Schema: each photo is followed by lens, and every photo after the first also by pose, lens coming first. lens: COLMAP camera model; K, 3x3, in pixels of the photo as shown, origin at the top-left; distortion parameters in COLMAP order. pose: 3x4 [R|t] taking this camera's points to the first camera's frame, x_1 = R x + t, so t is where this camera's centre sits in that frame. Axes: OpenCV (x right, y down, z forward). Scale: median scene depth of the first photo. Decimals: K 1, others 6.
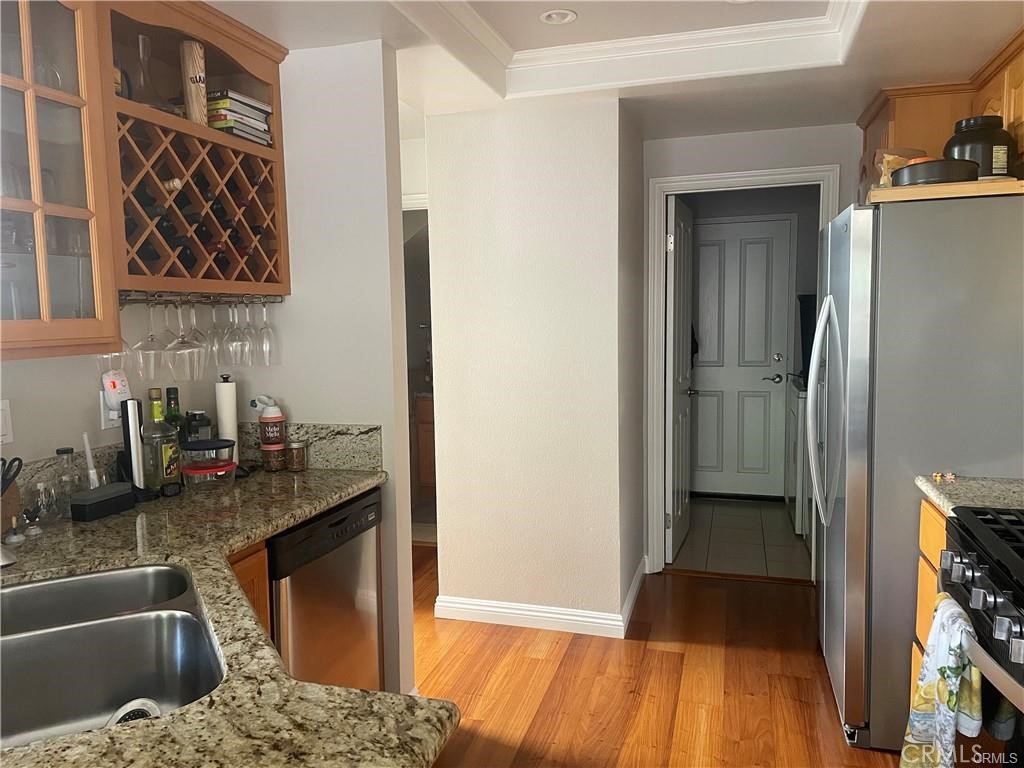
lens RADIAL K [[767.1, 0, 504.3], [0, 767.1, 386.4], [0, 0, 1]] dist [0.078592, -0.110183]
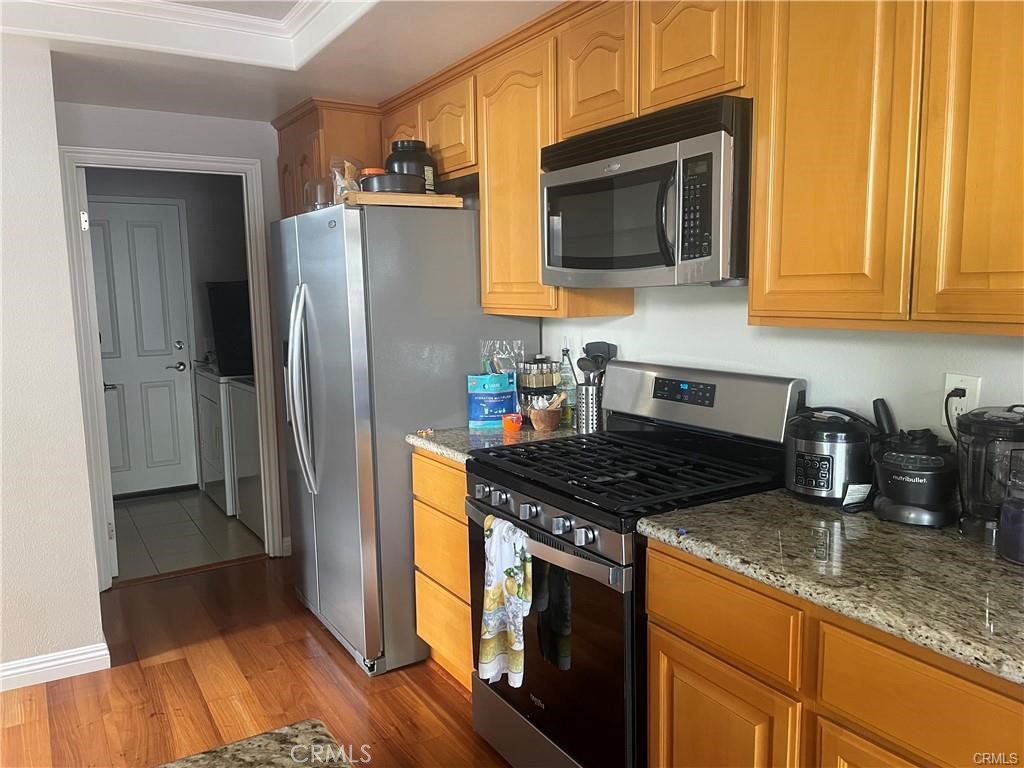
lens RADIAL K [[767.1, 0, 504.3], [0, 767.1, 386.4], [0, 0, 1]] dist [0.078592, -0.110183]
pose [[0.663113, -0.089528, 0.743146, -0.196536], [0.076581, 0.995726, 0.051624, -0.007878], [-0.744591, 0.022678, 0.667135, 0.064586]]
